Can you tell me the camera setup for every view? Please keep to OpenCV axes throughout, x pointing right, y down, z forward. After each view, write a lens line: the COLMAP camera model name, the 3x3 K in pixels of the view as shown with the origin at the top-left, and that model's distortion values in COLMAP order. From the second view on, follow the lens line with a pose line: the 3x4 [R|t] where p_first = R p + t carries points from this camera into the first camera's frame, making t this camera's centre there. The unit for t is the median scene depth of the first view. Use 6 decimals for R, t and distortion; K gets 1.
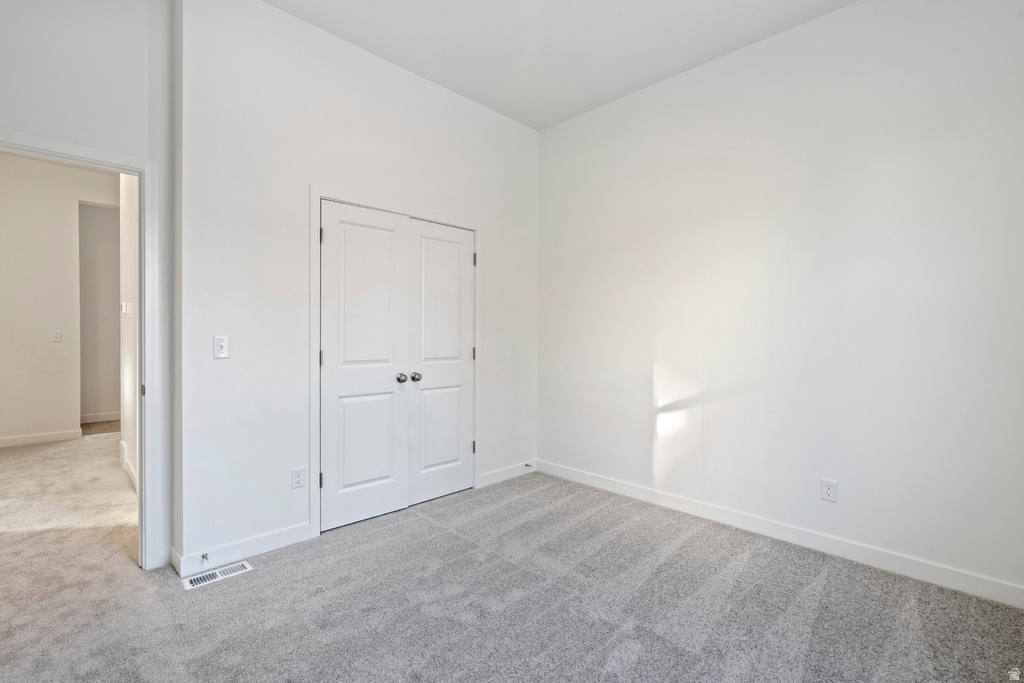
lens RADIAL K [[473.1, 0, 512.4], [0, 473.1, 333.7], [0, 0, 1]] dist [0.002933, -0.000948]
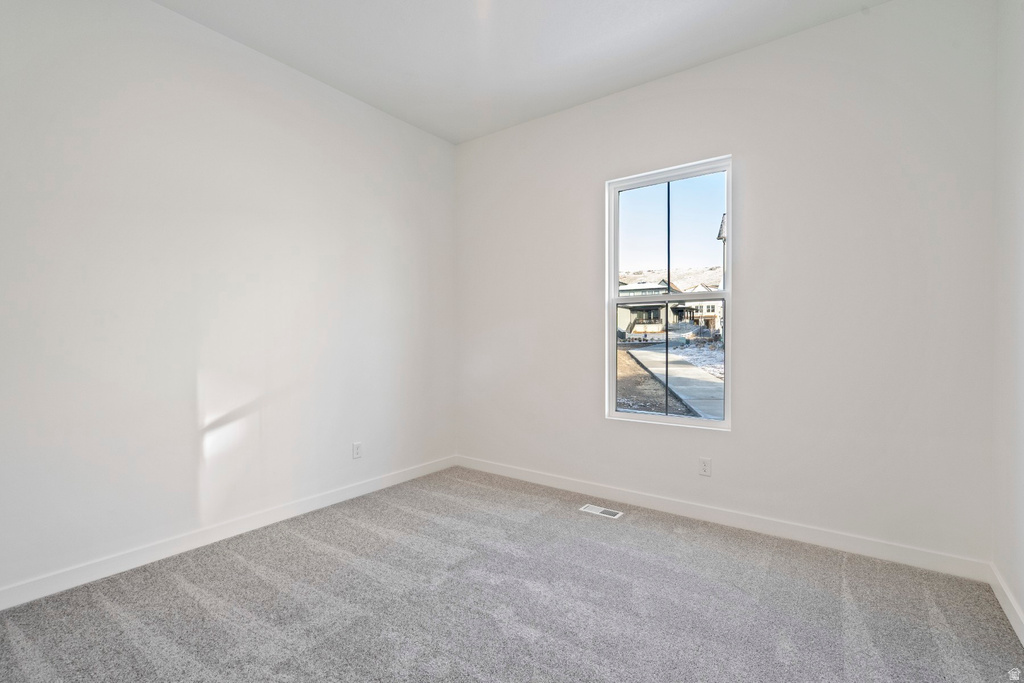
lens RADIAL K [[473.1, 0, 516.0], [0, 473.1, 341.7], [0, 0, 1]] dist [0.002933, -0.000948]
pose [[-0.182717, -0.007129, 0.983140, -0.555717], [0.001004, 0.999972, 0.007437, 0.005667], [-0.983165, 0.002346, -0.182705, 0.589612]]
